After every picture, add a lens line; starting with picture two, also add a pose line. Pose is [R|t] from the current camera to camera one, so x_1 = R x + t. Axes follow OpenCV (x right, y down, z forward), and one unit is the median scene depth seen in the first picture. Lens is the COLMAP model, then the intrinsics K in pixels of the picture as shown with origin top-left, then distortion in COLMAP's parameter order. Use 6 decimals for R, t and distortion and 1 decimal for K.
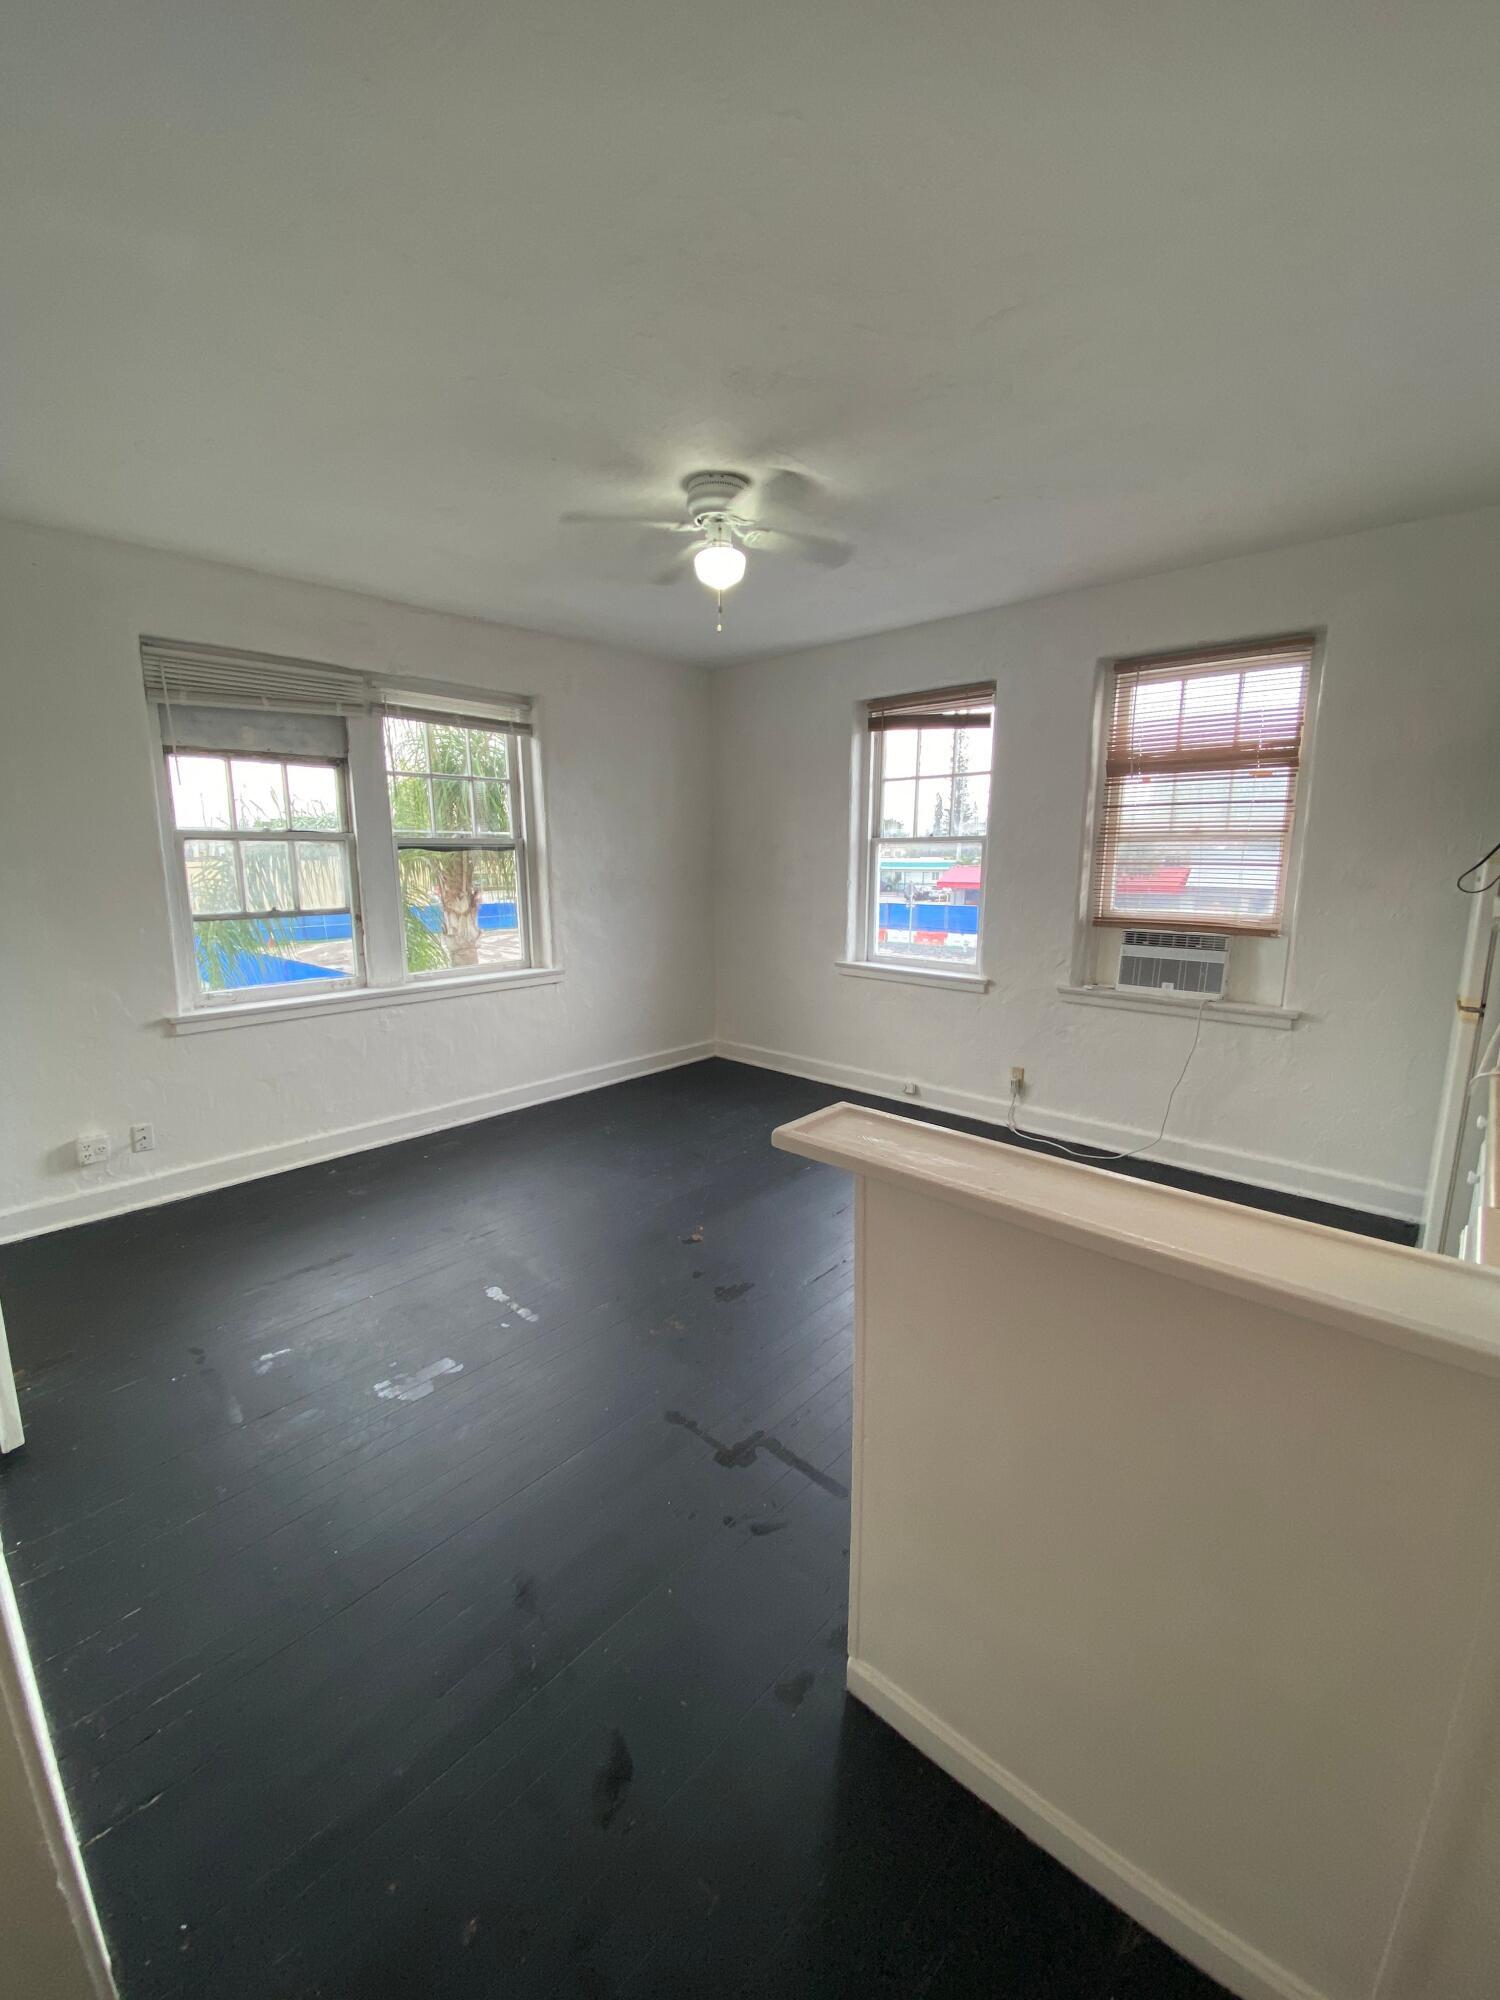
lens RADIAL K [[815.3, 0, 750.0], [0, 815.3, 1000.0], [0, 0, 1]] dist [0.066263, -0.040202]
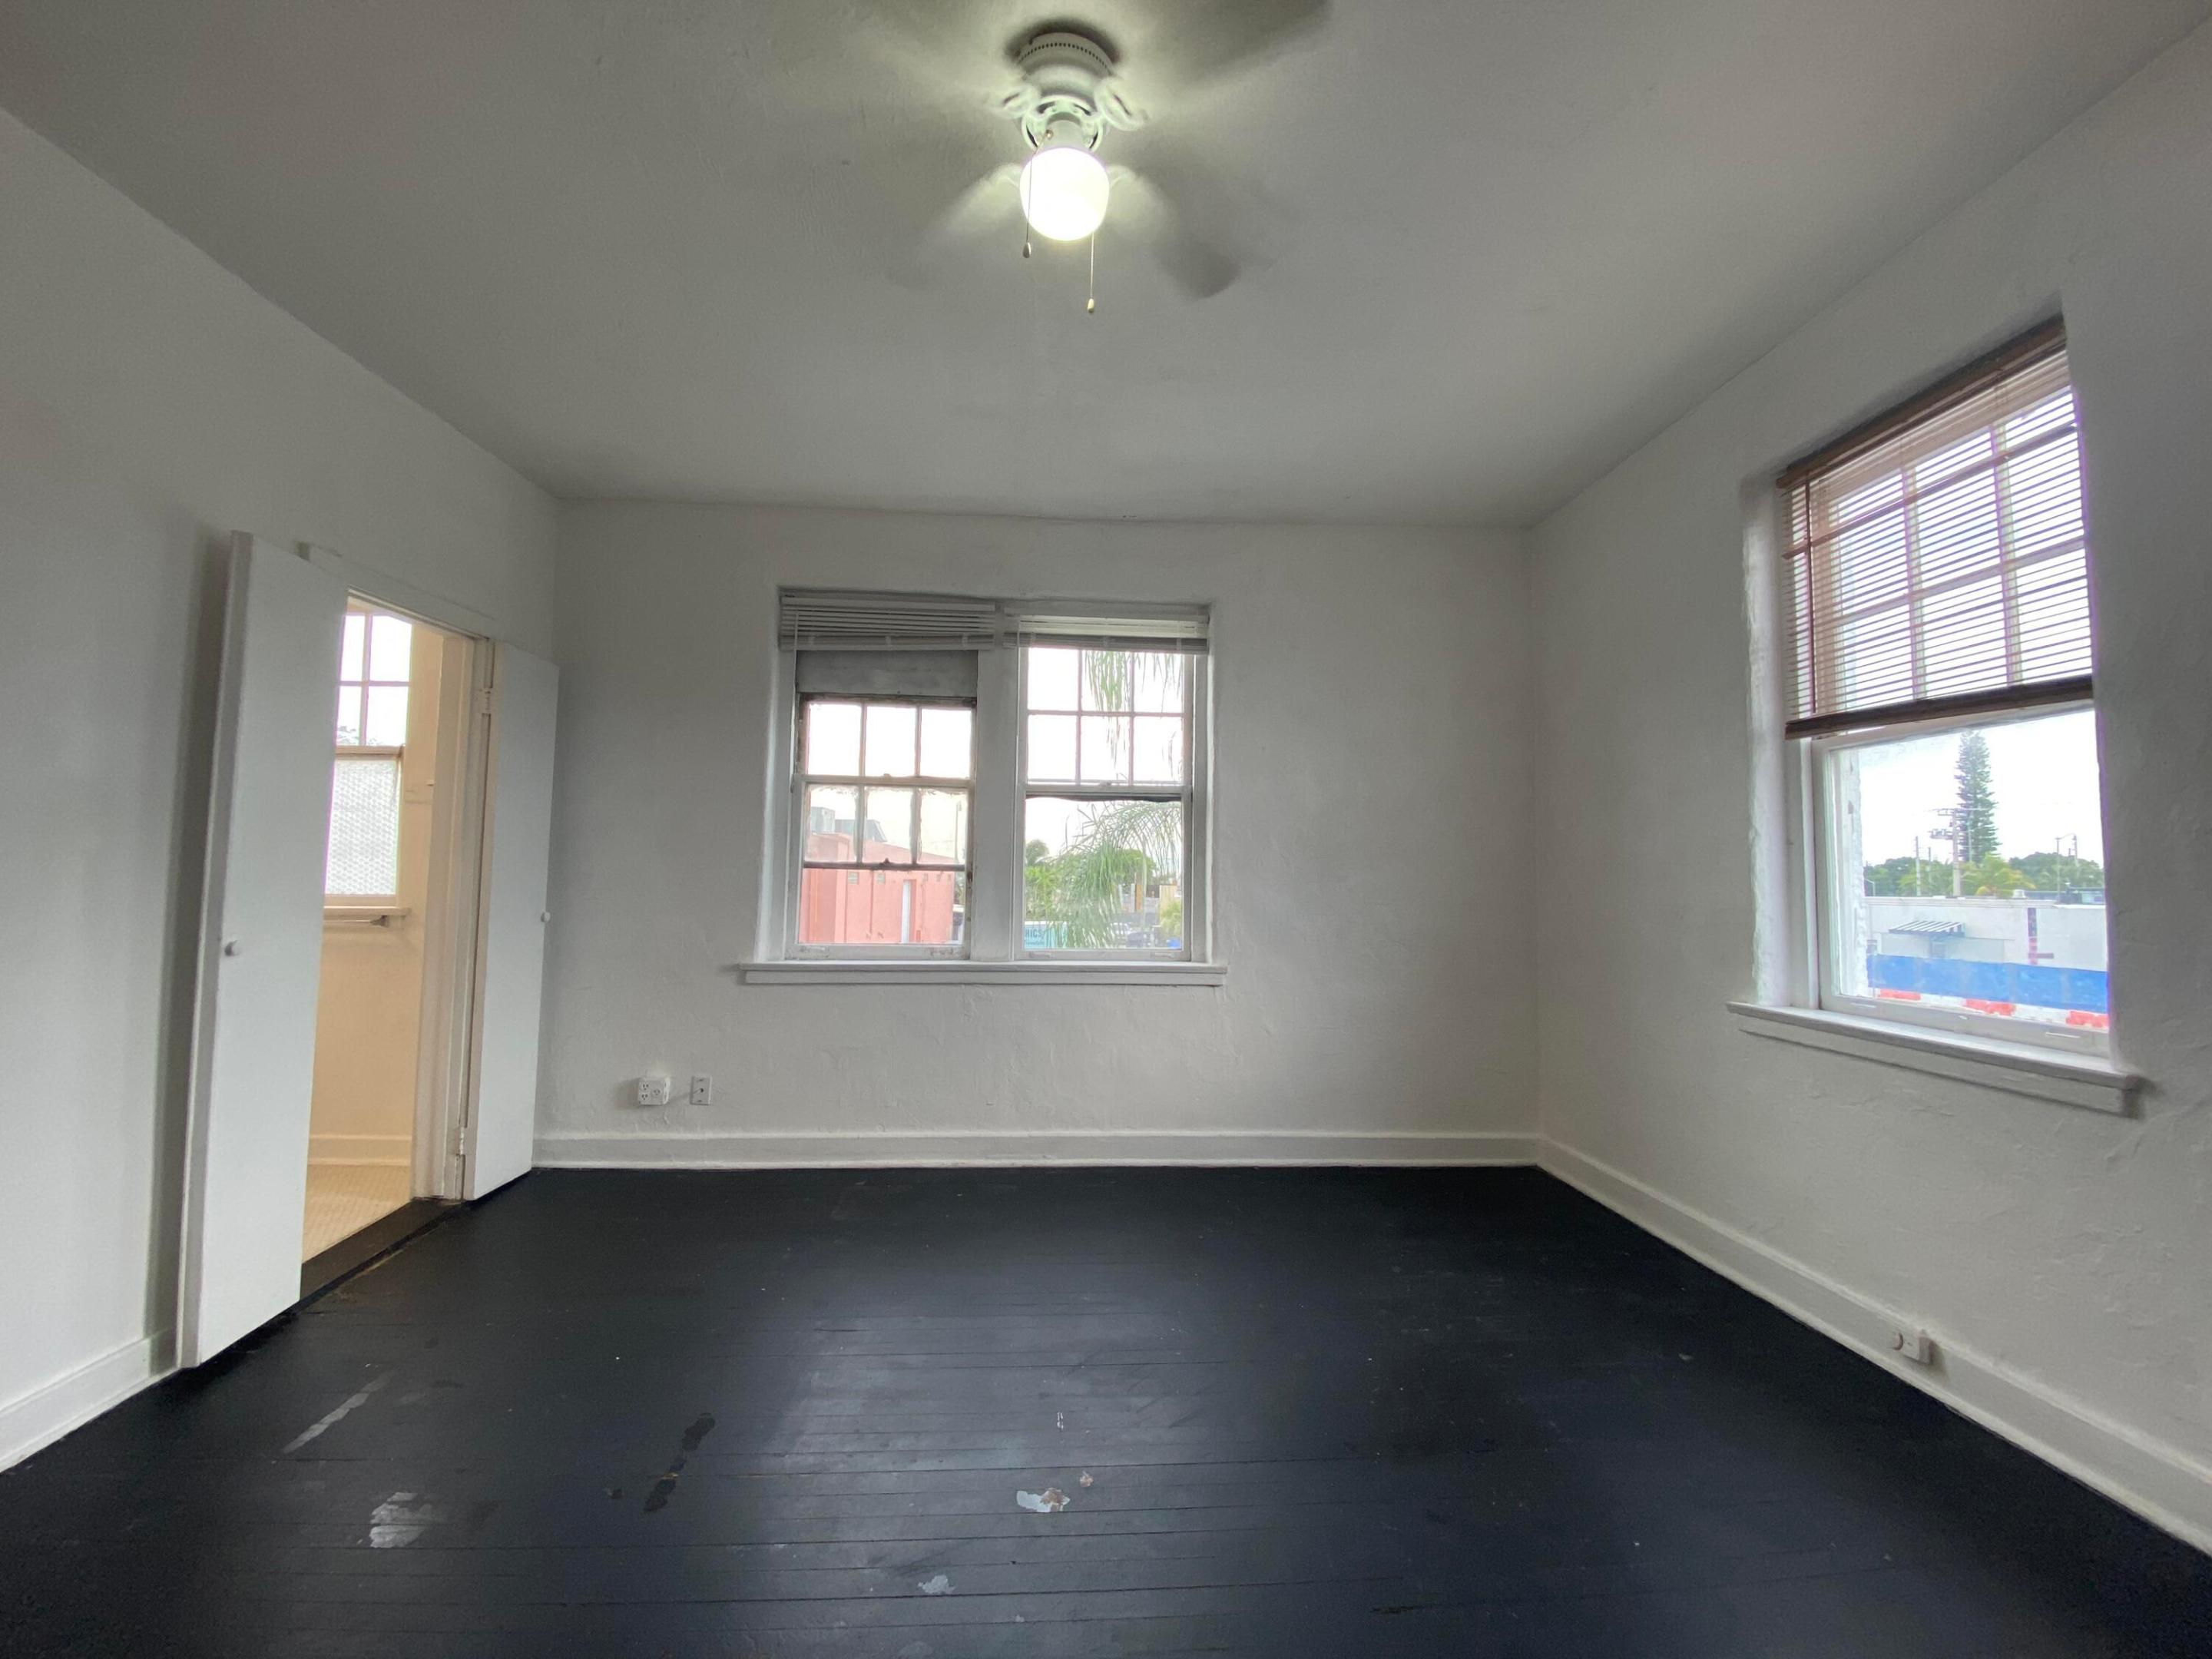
lens RADIAL K [[901.8, 0, 1099.7], [0, 901.8, 829.7], [0, 0, 1]] dist [0.066263, -0.040202]
pose [[0.717339, -0.030129, -0.696072, 0.274368], [-0.141744, 0.971860, -0.188141, 0.009957], [0.682153, 0.233625, 0.692883, 0.453569]]
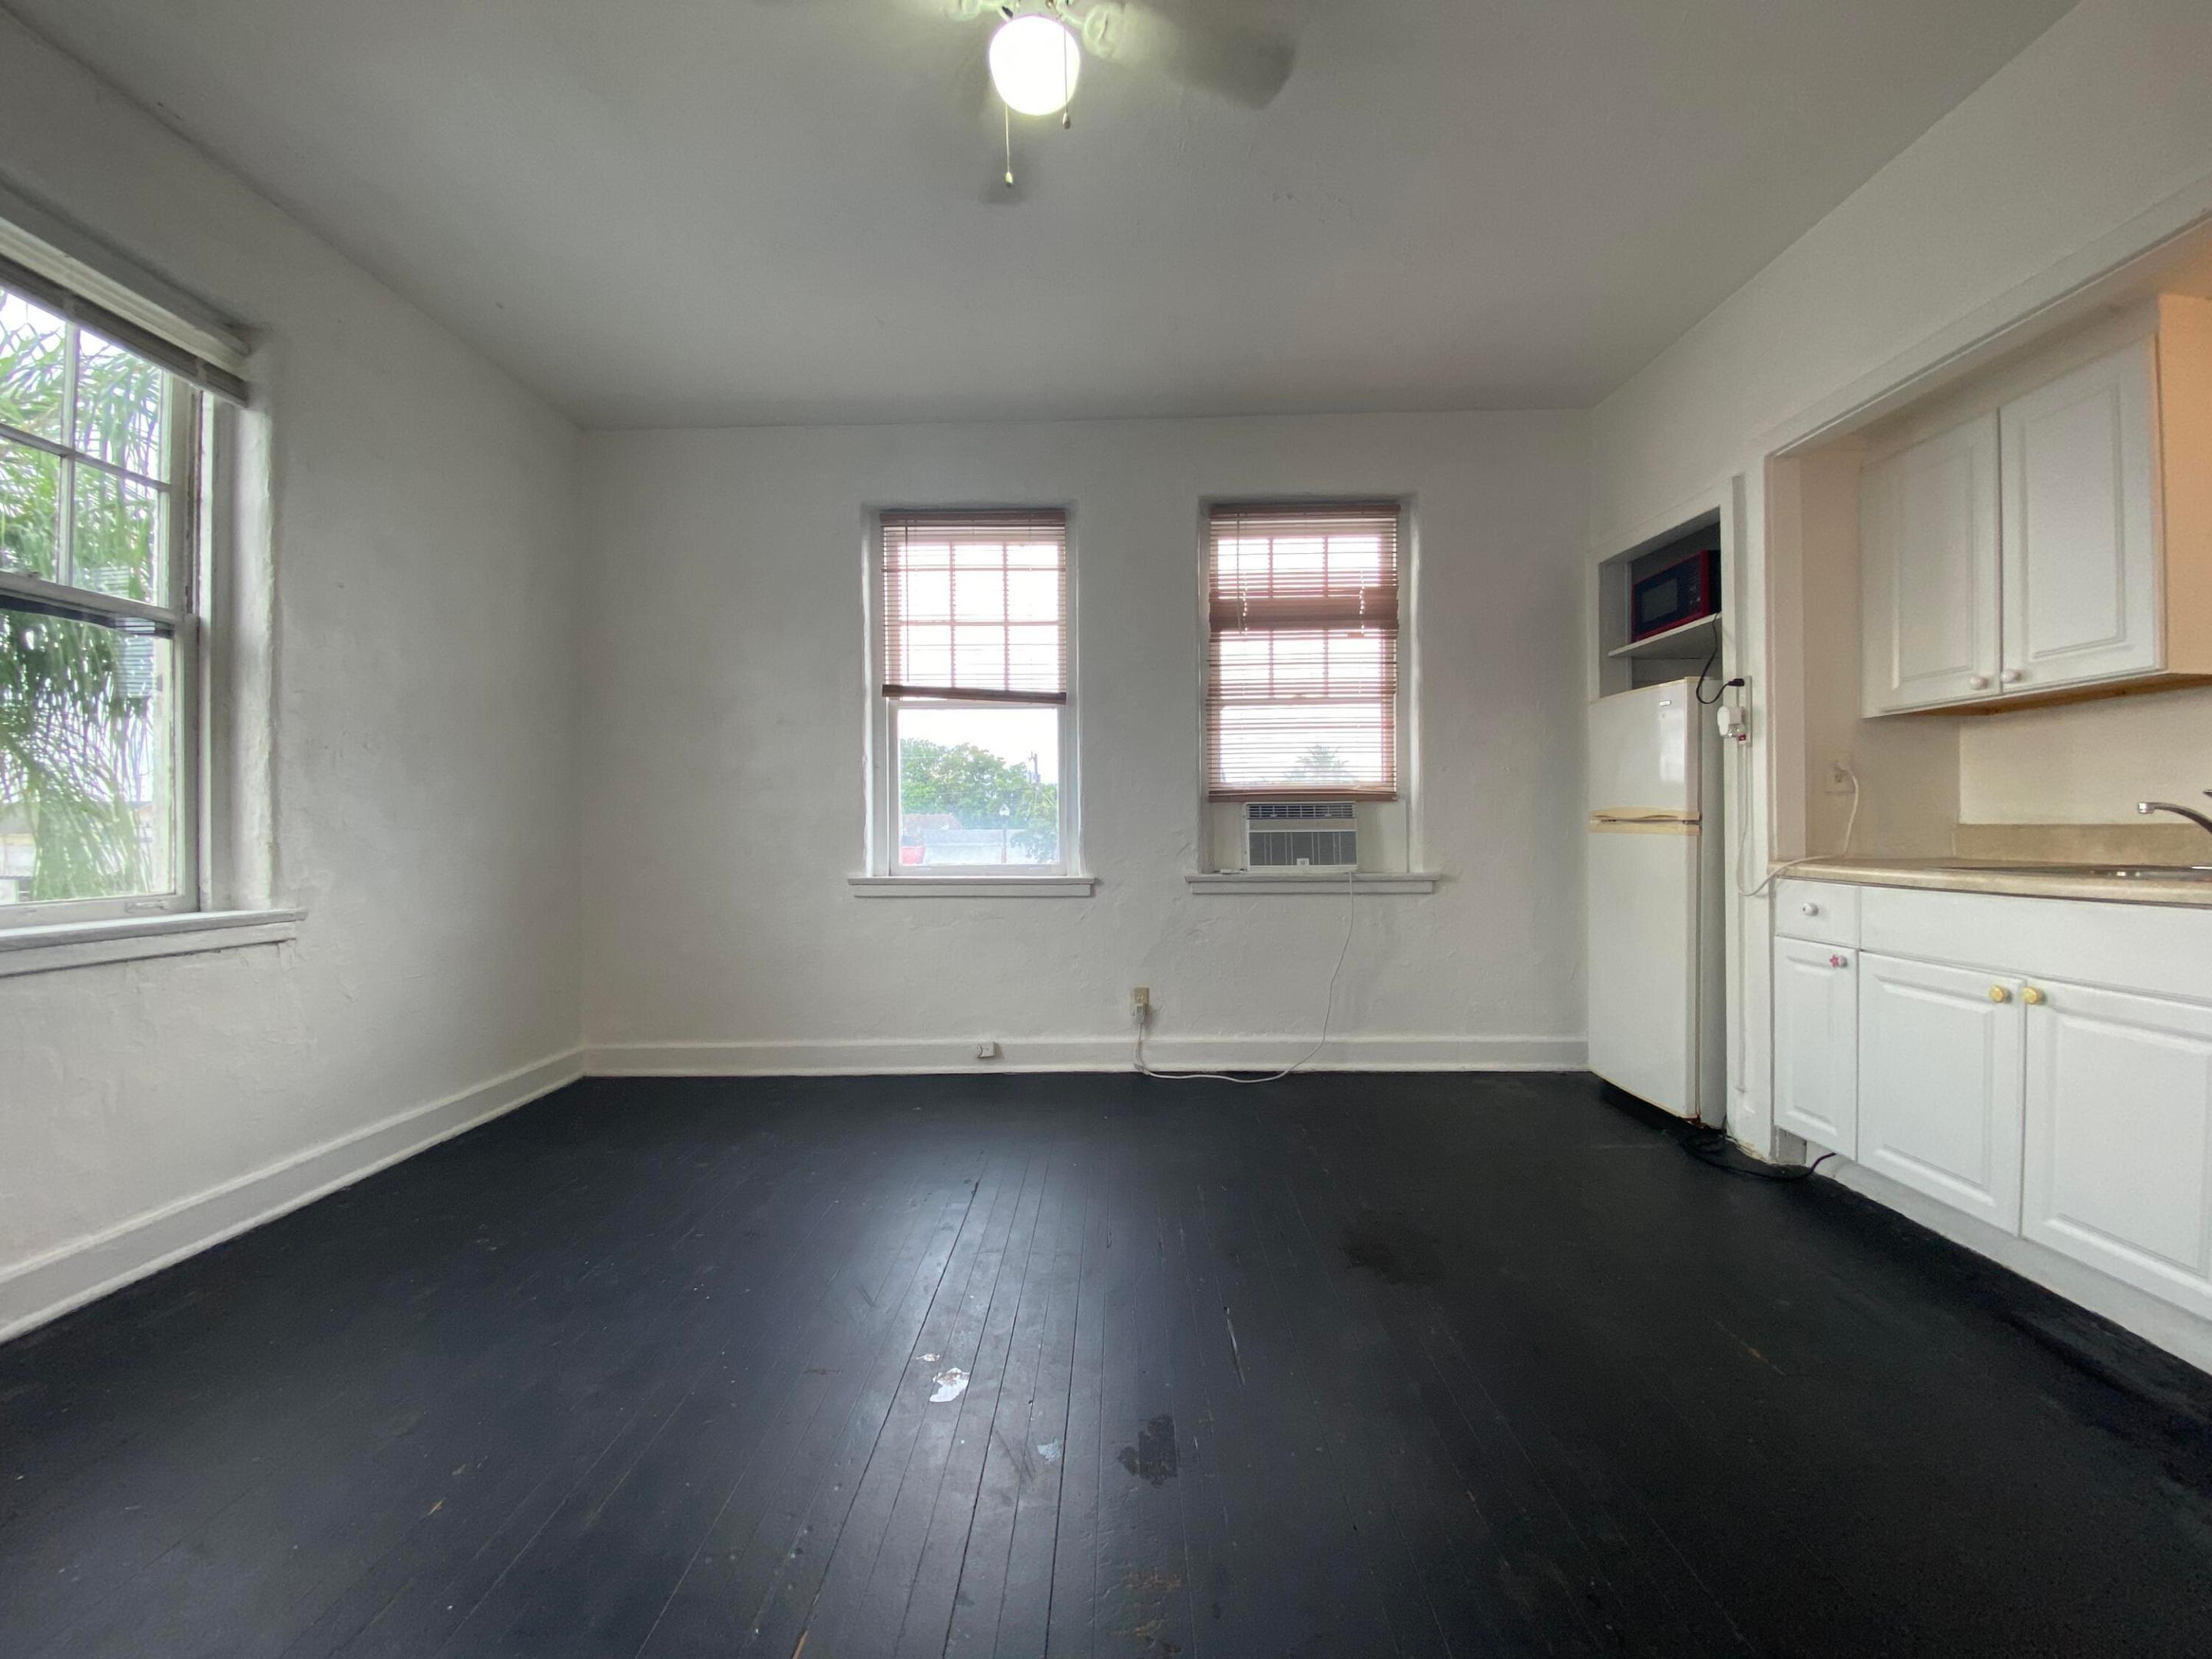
lens RADIAL K [[901.8, 0, 1099.7], [0, 901.8, 829.7], [0, 0, 1]] dist [0.066263, -0.040202]
pose [[0.752972, -0.001441, 0.658051, -0.281450], [0.127944, 0.981235, -0.144250, 0.058557], [-0.645495, 0.192810, 0.739027, 0.405342]]
